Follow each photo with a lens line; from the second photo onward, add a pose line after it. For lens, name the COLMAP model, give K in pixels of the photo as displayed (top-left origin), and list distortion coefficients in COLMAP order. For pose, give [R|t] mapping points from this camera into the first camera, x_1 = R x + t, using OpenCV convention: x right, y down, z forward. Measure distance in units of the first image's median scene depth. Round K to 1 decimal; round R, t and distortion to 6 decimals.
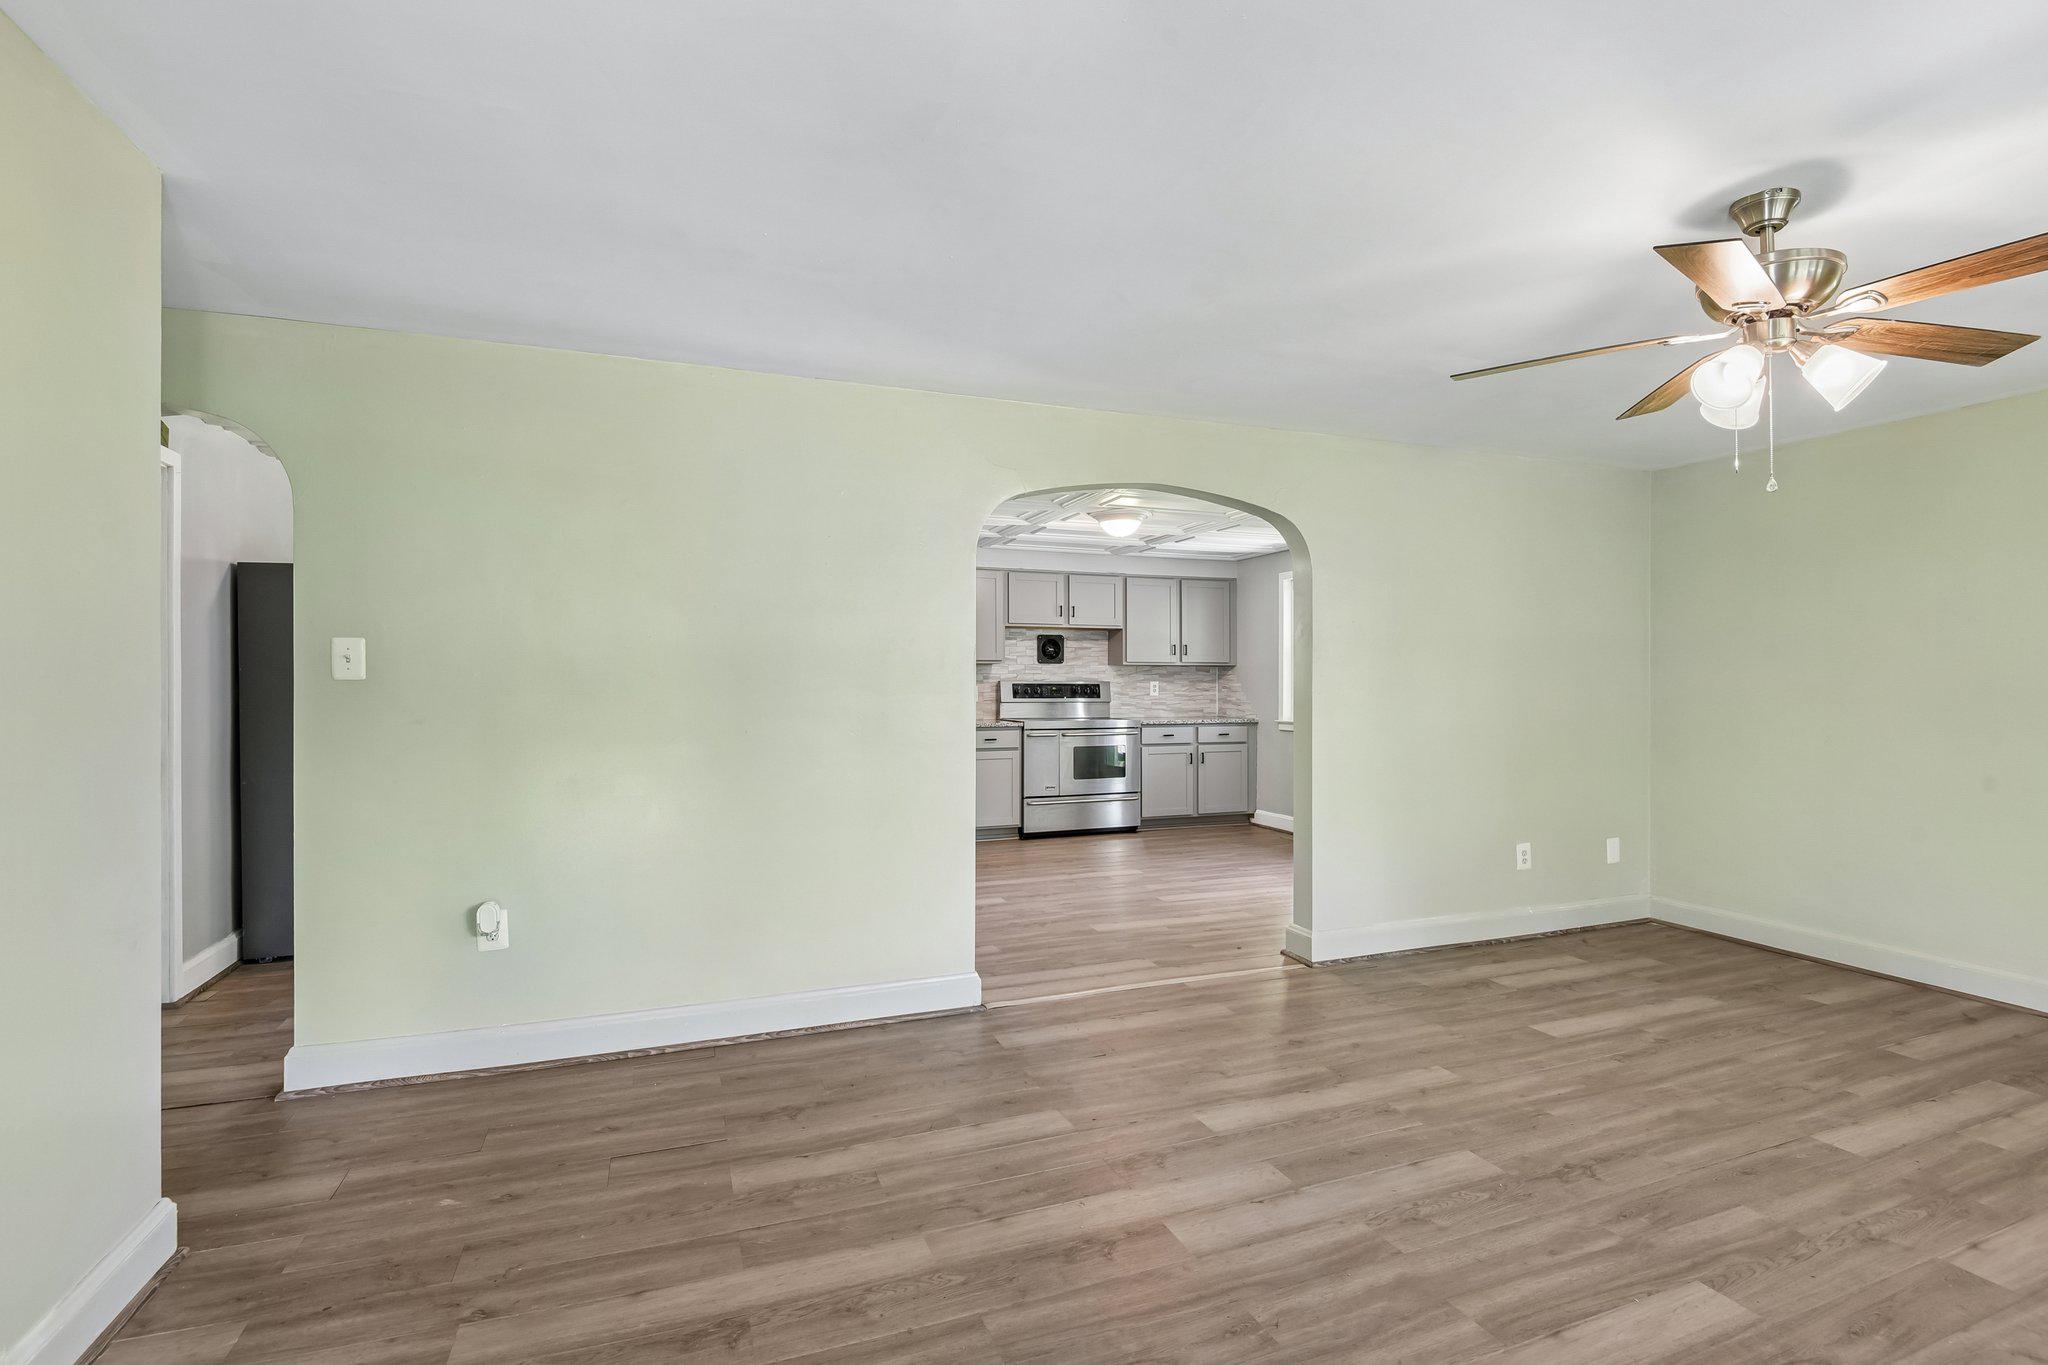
lens RADIAL K [[976.8, 0, 1035.1], [0, 976.8, 674.2], [0, 0, 1]] dist [0.011183, -0.012729]
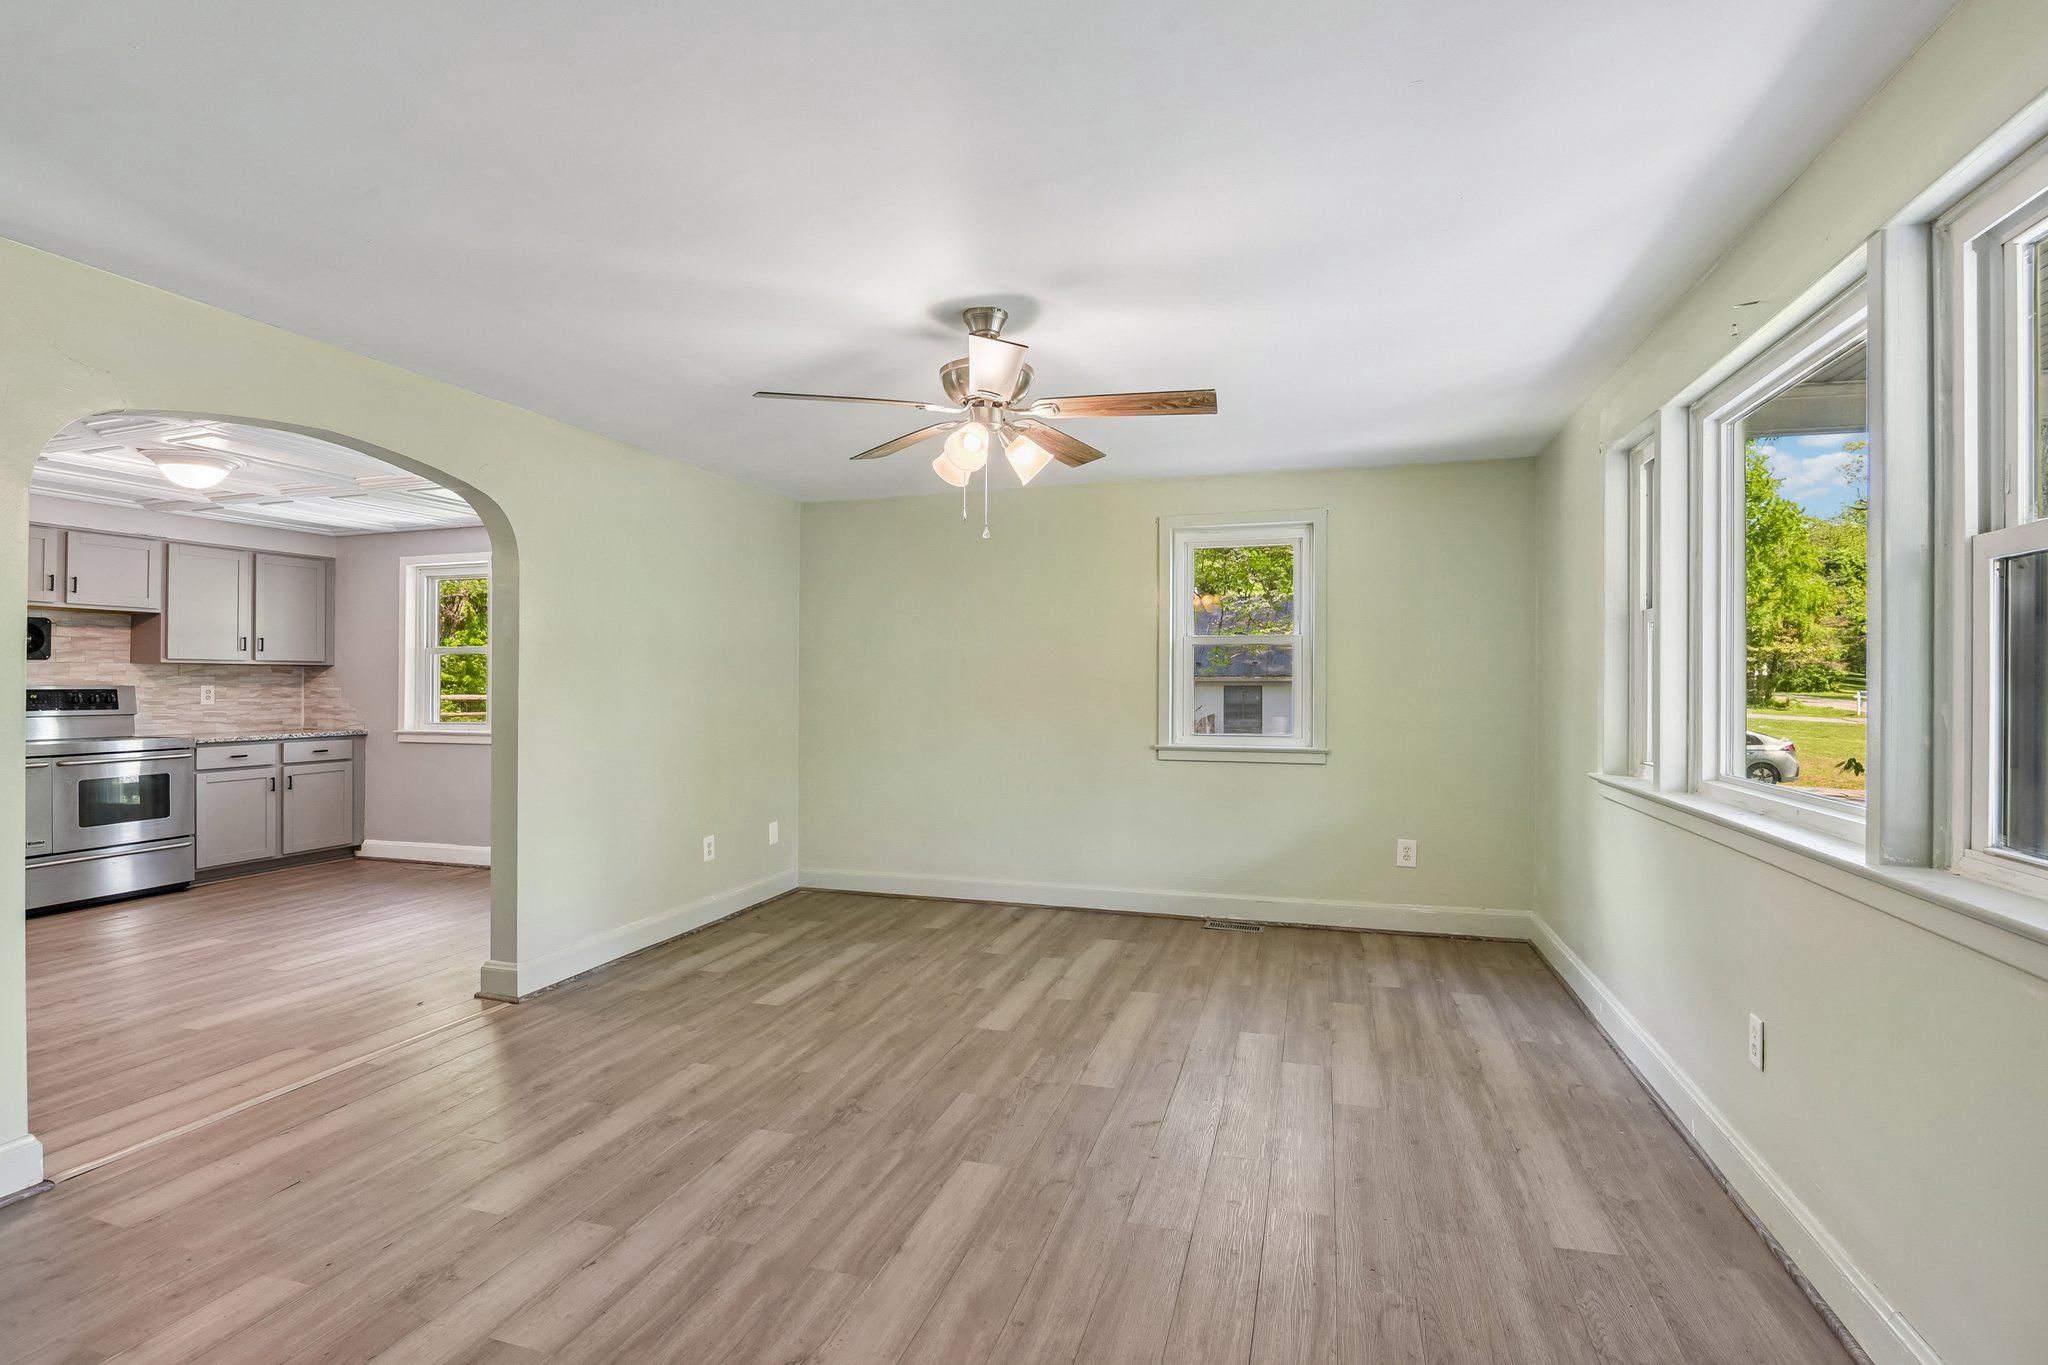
lens RADIAL K [[976.8, 0, 1041.8], [0, 976.8, 679.5], [0, 0, 1]] dist [0.011183, -0.012729]
pose [[0.631918, -0.000796, 0.775034, -0.154853], [-0.001849, 0.999995, 0.002535, -0.000803], [-0.775033, -0.003034, 0.631914, 0.084535]]
